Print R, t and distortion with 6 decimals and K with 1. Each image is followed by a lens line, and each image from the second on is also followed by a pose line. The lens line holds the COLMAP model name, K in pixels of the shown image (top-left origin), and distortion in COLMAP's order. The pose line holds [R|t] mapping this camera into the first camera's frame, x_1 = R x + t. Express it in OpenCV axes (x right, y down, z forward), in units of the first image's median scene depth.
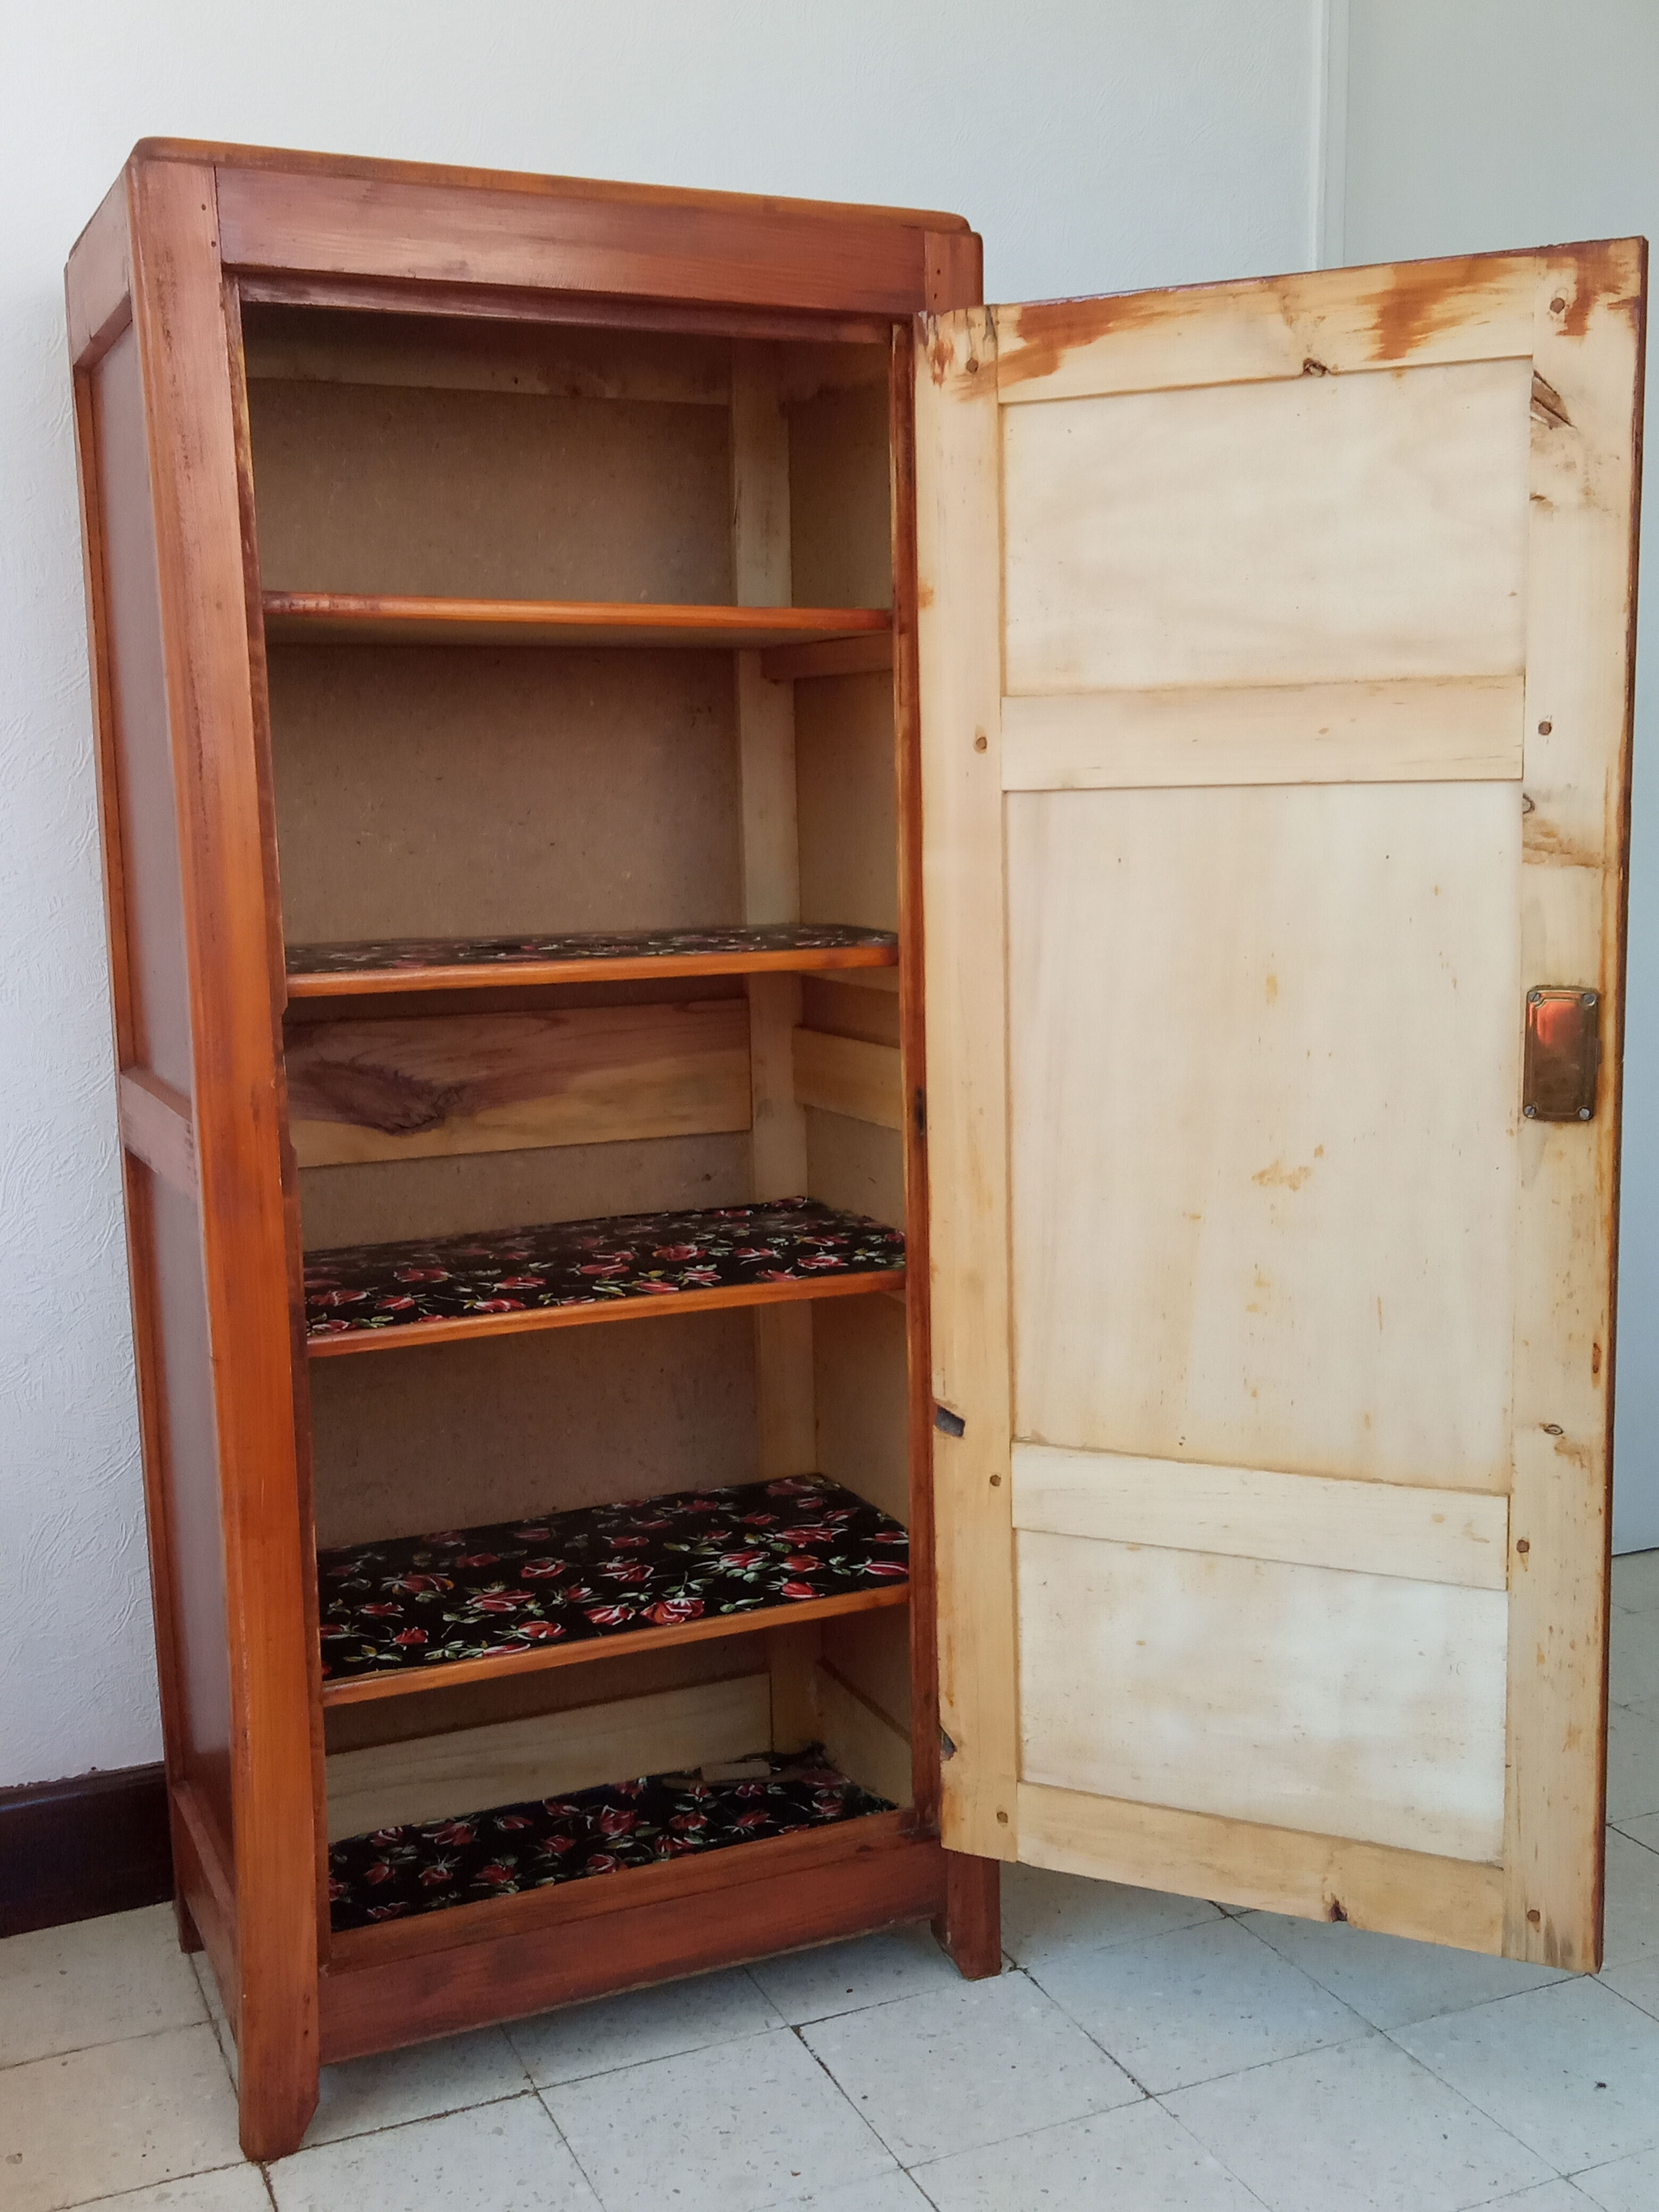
lens RADIAL K [[2302.8, 0, 847.1], [0, 2302.8, 1106.0], [0, 0, 1]] dist [0.025747, 0.000000]
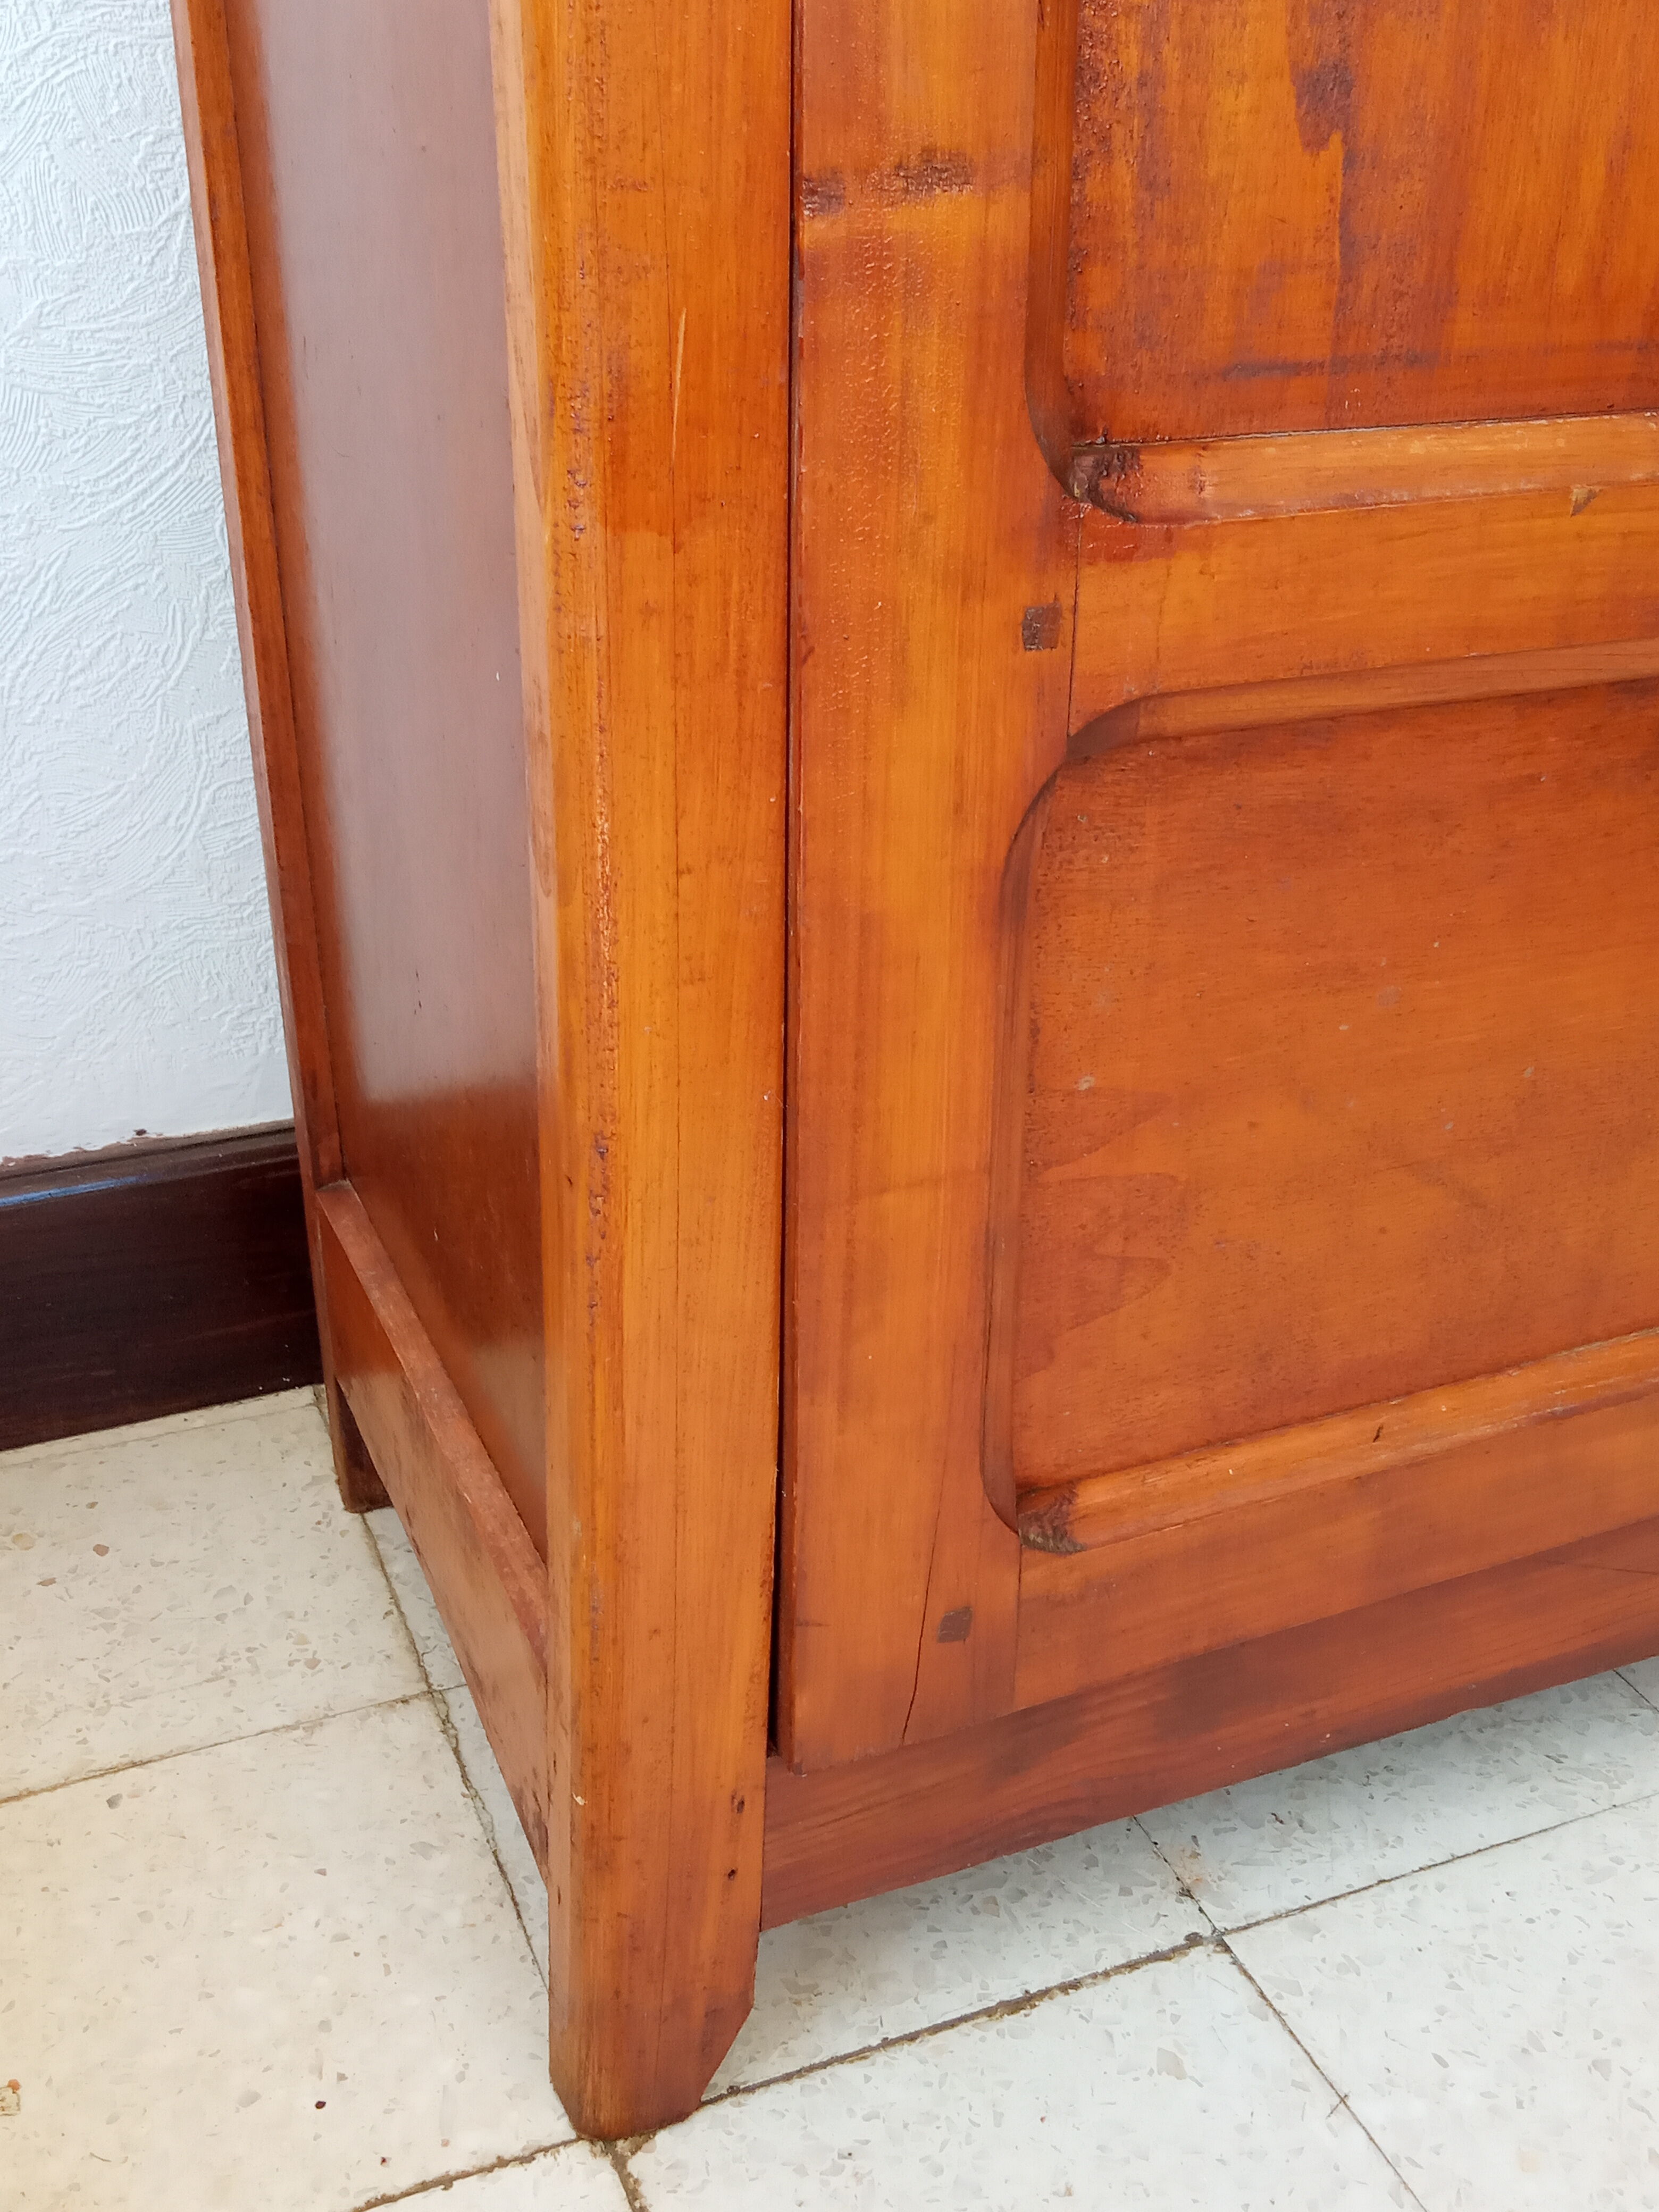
lens RADIAL K [[2302.8, 0, 835.3], [0, 2302.8, 1090.7], [0, 0, 1]] dist [0.025747, 0.000000]
pose [[0.999146, 0.040664, -0.007360, -0.219502], [-0.036657, 0.954349, 0.296436, 0.161630], [0.019078, -0.295913, 0.955024, 0.673578]]
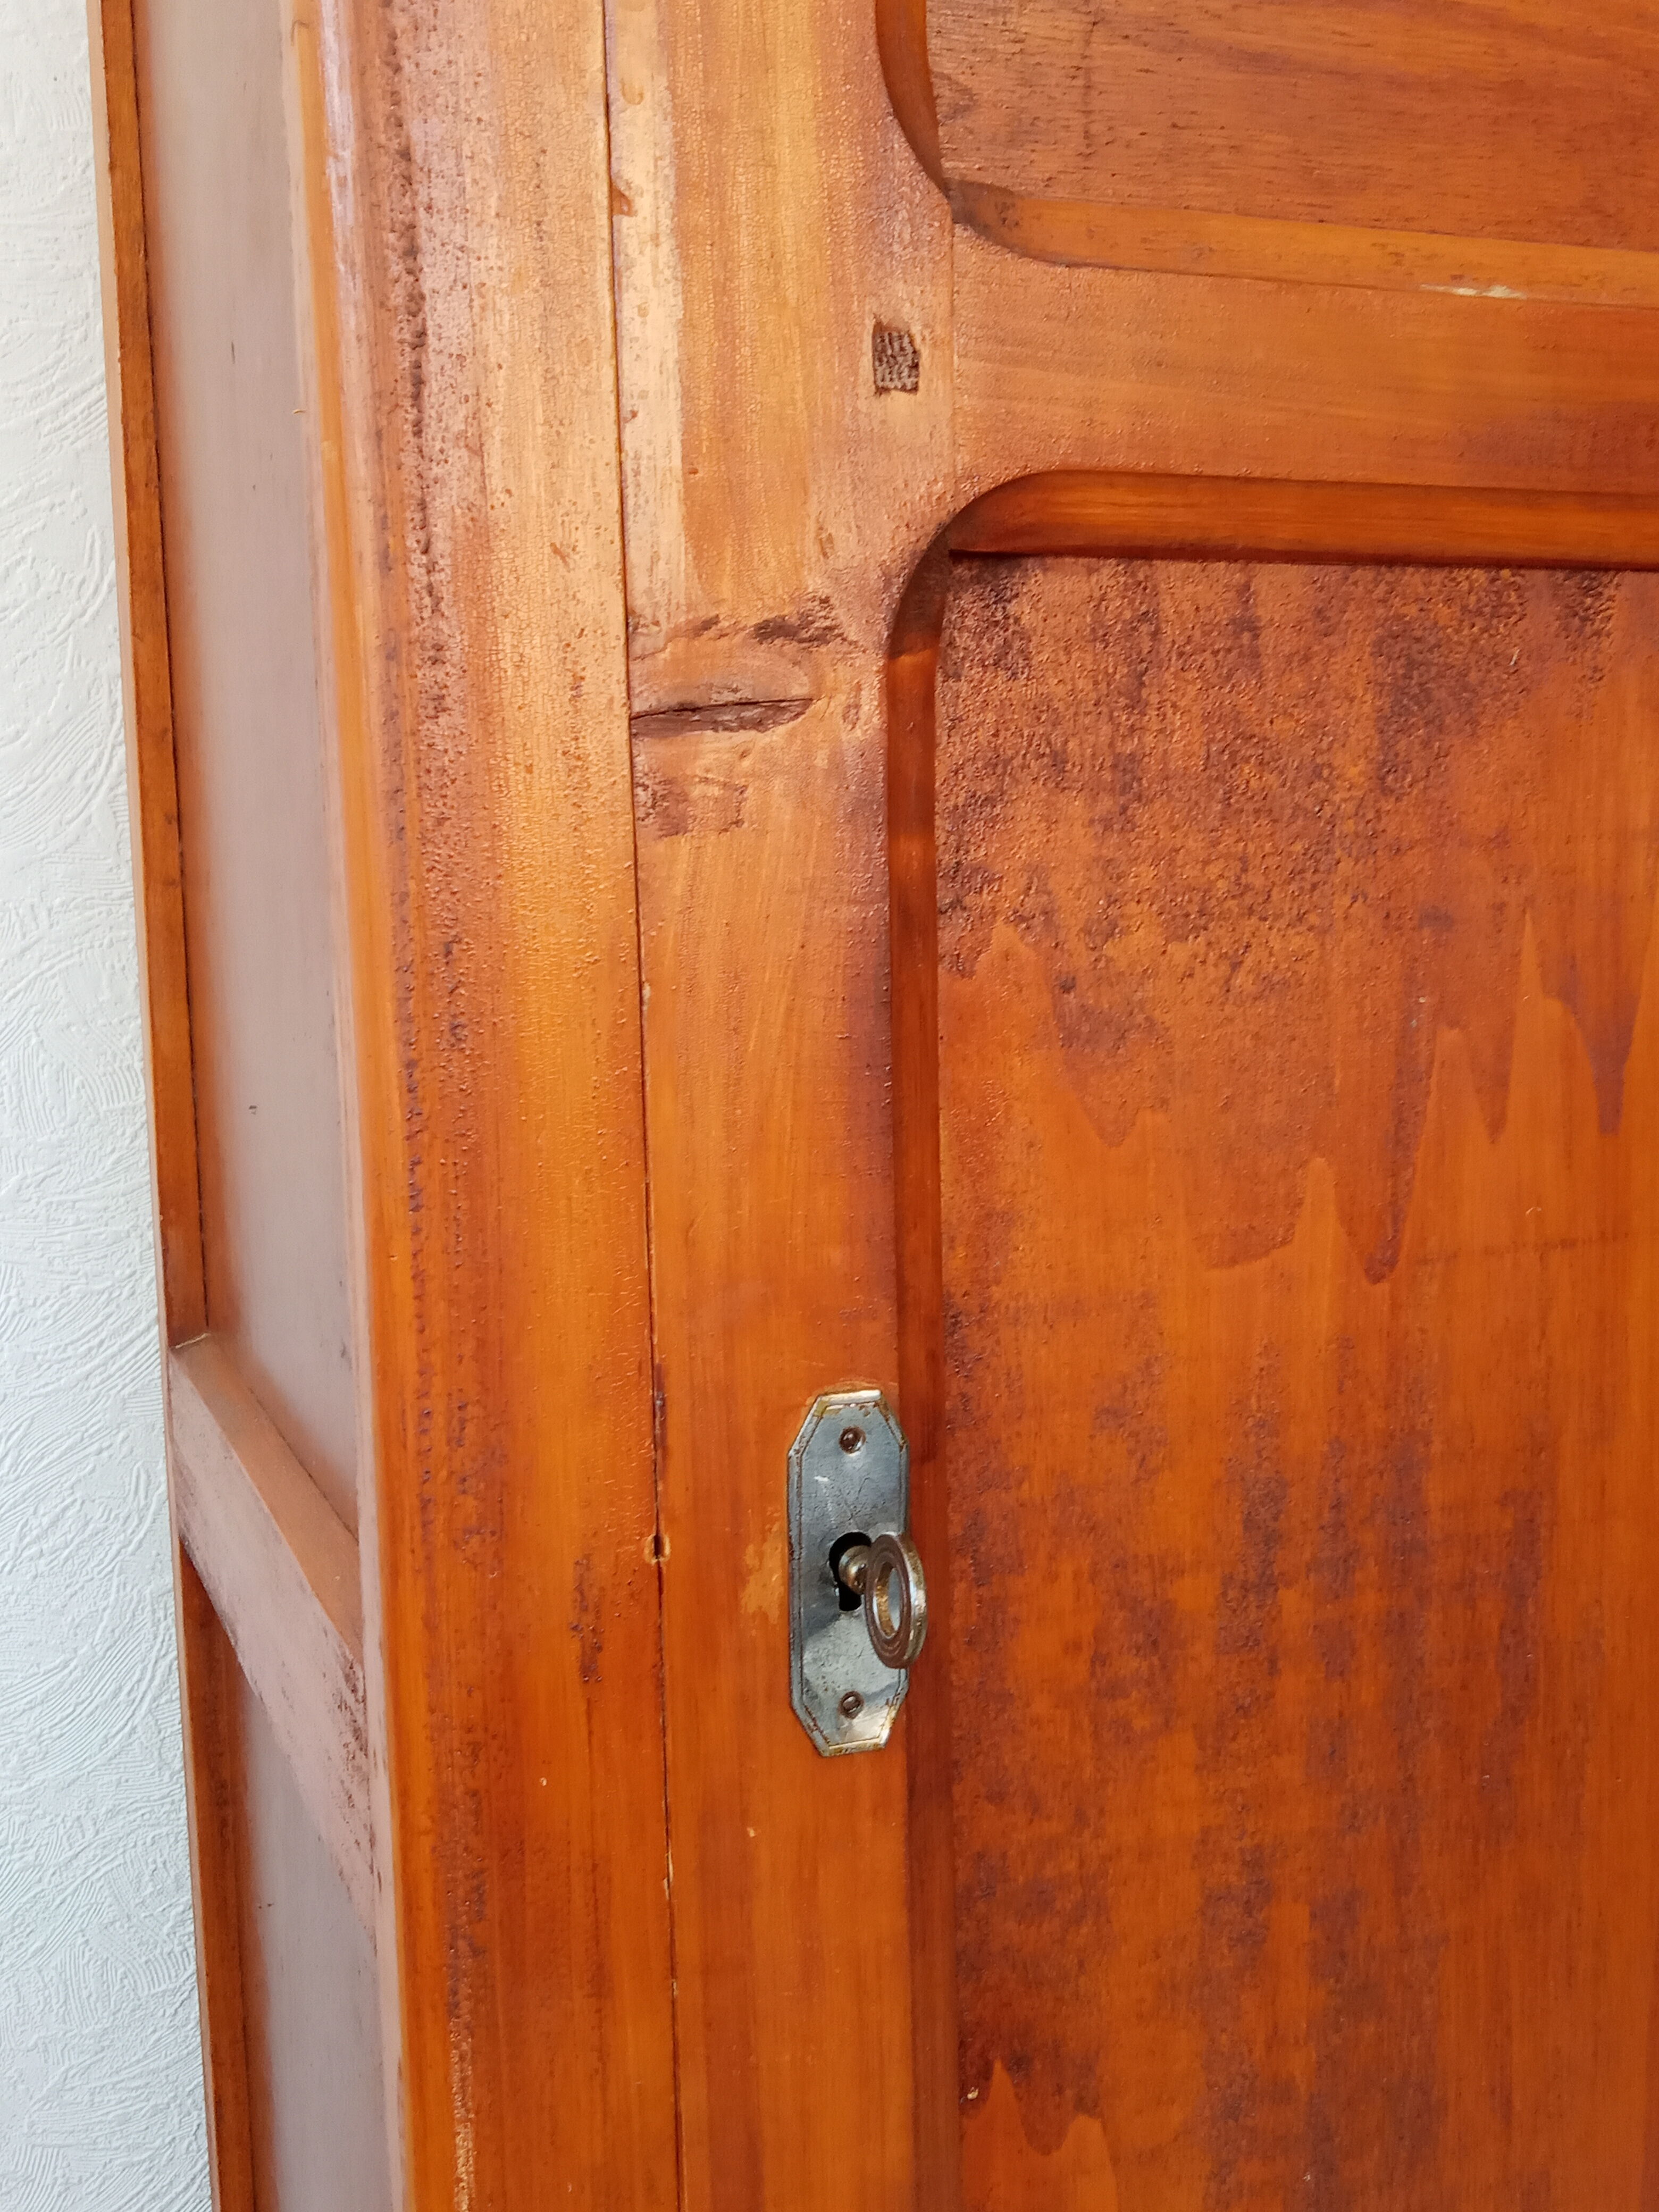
lens RADIAL K [[2302.8, 0, 814.8], [0, 2302.8, 1098.7], [0, 0, 1]] dist [0.025747, 0.000000]
pose [[0.997795, 0.007011, -0.066005, -0.198661], [-0.008259, 0.999792, -0.018664, -0.055831], [0.065860, 0.019168, 0.997645, 0.679518]]
